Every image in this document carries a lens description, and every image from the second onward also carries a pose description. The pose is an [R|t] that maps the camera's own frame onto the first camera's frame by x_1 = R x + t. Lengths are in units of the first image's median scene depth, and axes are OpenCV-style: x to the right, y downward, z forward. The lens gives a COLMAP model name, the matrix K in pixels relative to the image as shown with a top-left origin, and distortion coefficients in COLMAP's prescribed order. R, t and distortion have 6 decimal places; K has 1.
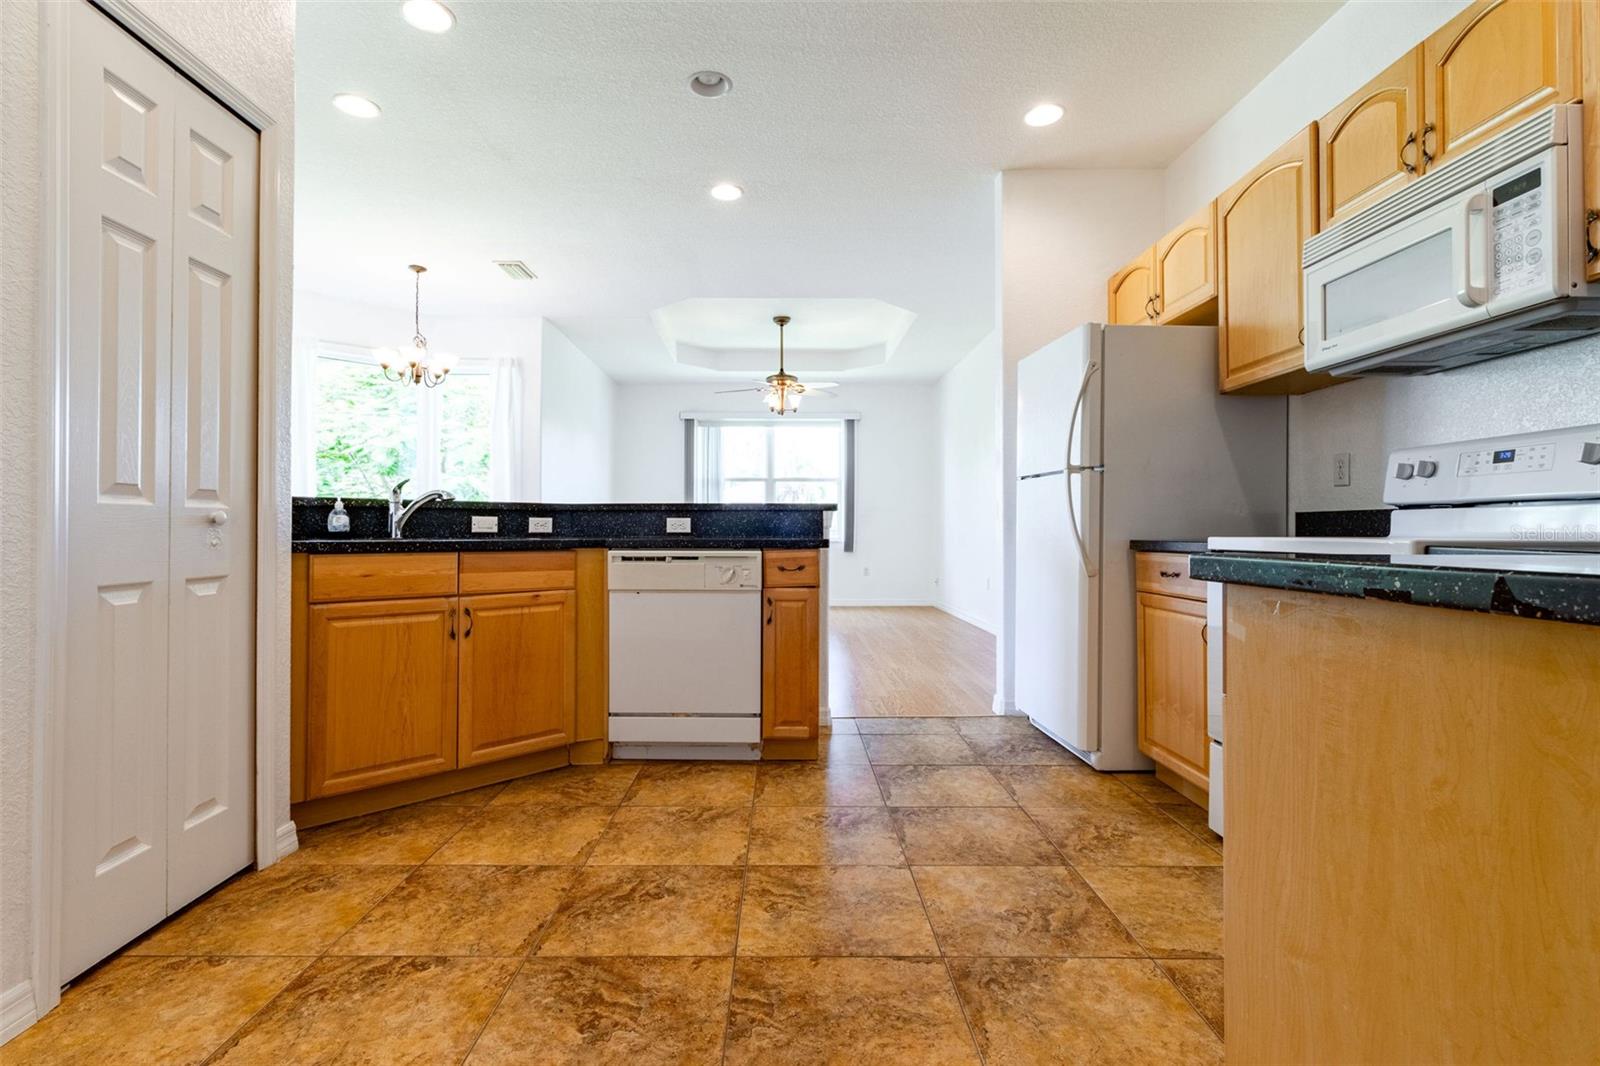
lens RADIAL K [[752.2, 0, 777.0], [0, 752.2, 521.3], [0, 0, 1]] dist [0.002759, 0.002453]
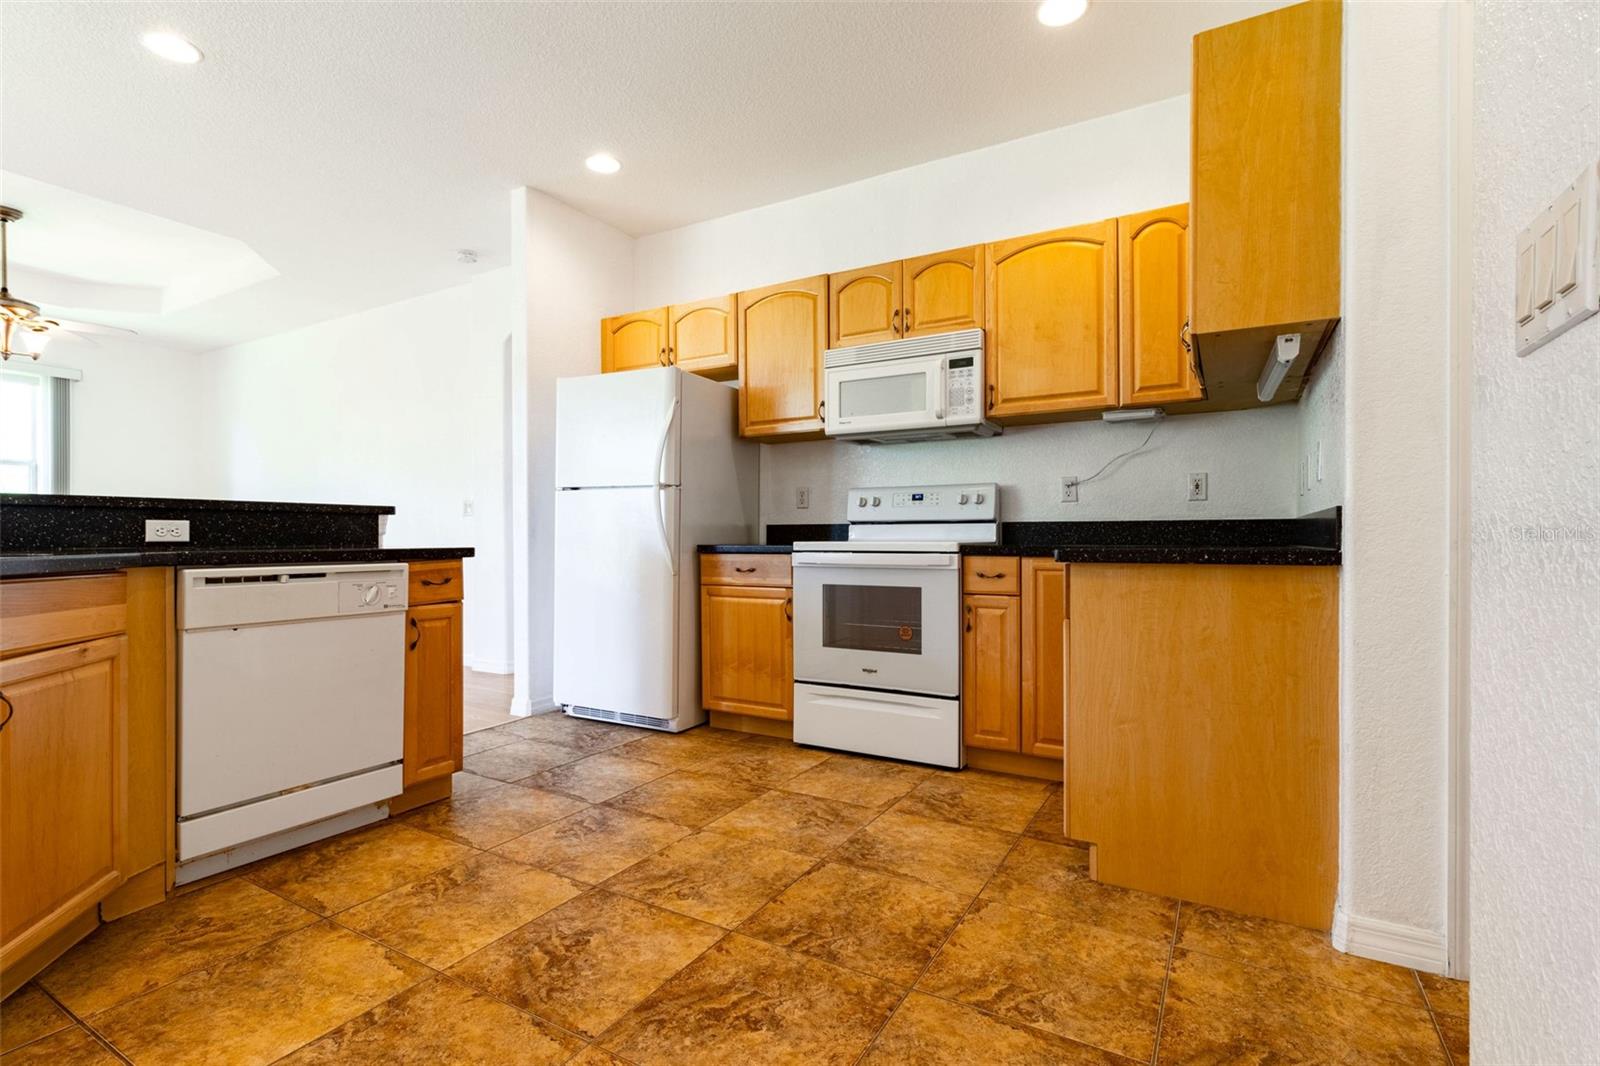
lens RADIAL K [[752.2, 0, 792.2], [0, 752.2, 541.9], [0, 0, 1]] dist [0.002759, 0.002453]
pose [[0.504217, -0.006804, 0.863550, -0.610203], [-0.008194, 0.999886, 0.012663, 0.002724], [-0.863538, -0.013461, 0.504104, 0.250301]]
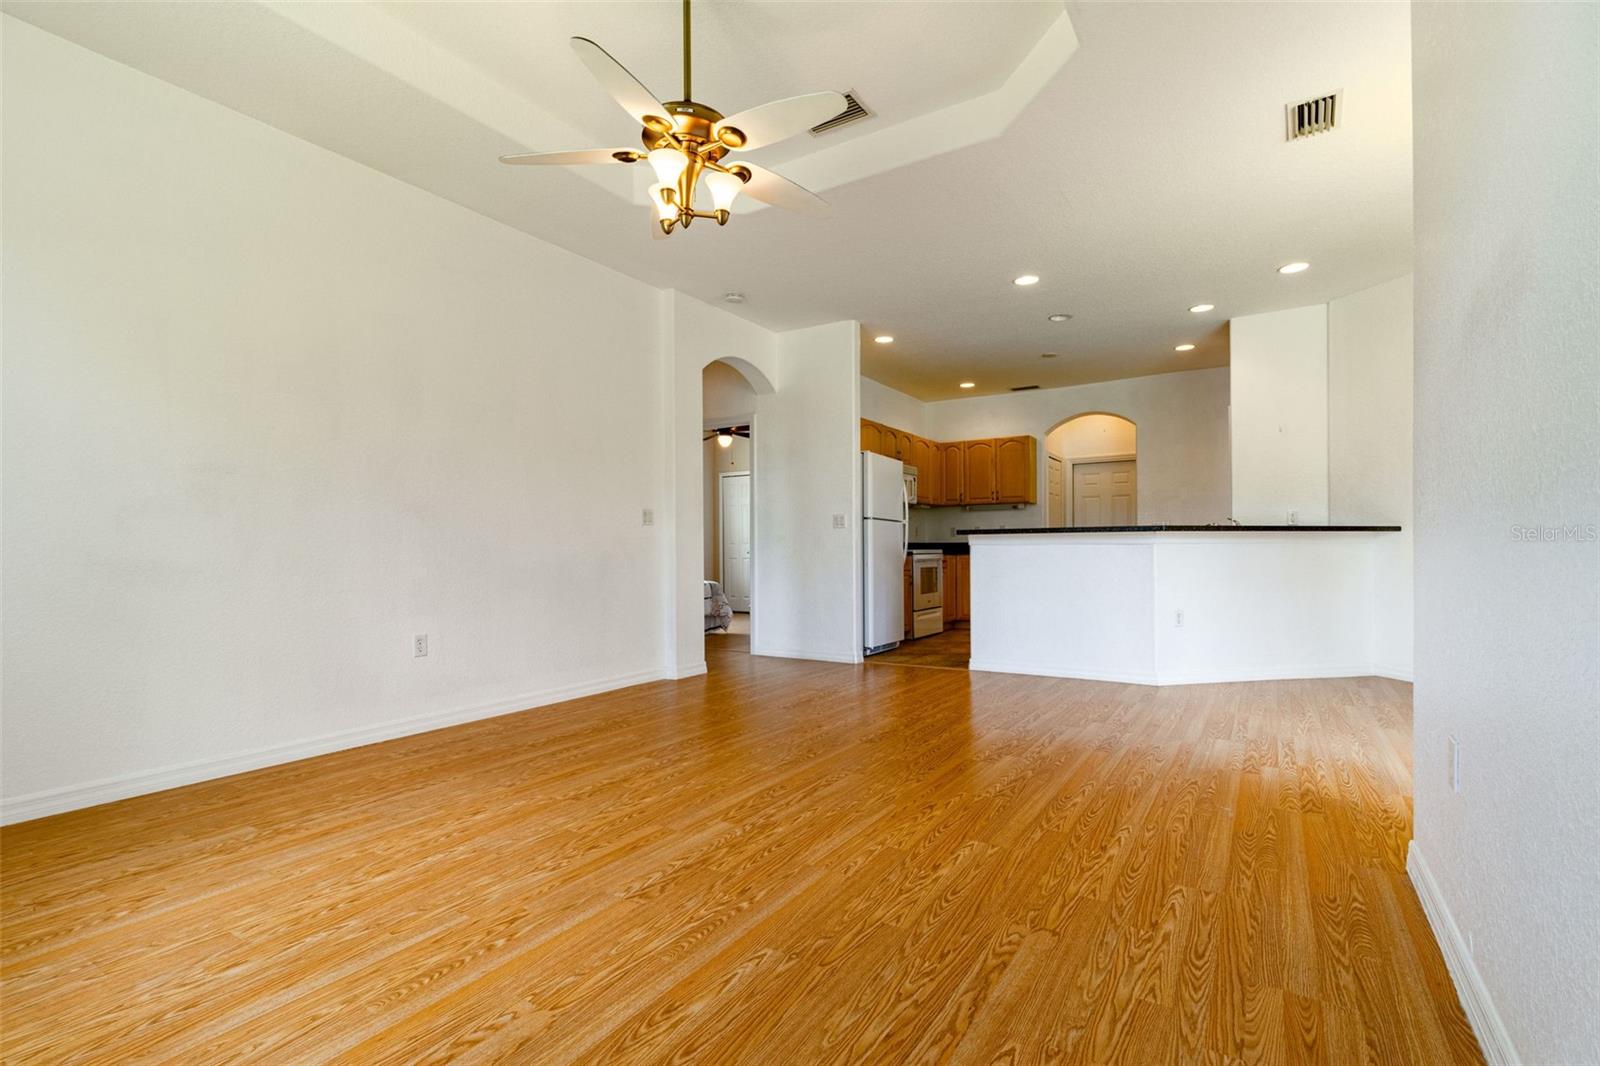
lens RADIAL K [[752.2, 0, 797.0], [0, 752.2, 540.3], [0, 0, 1]] dist [0.002759, 0.002453]
pose [[-0.844195, 0.014380, 0.535843, -0.653111], [0.000860, 0.999675, -0.025473, 0.056347], [-0.536036, -0.021043, -0.843933, 3.283669]]
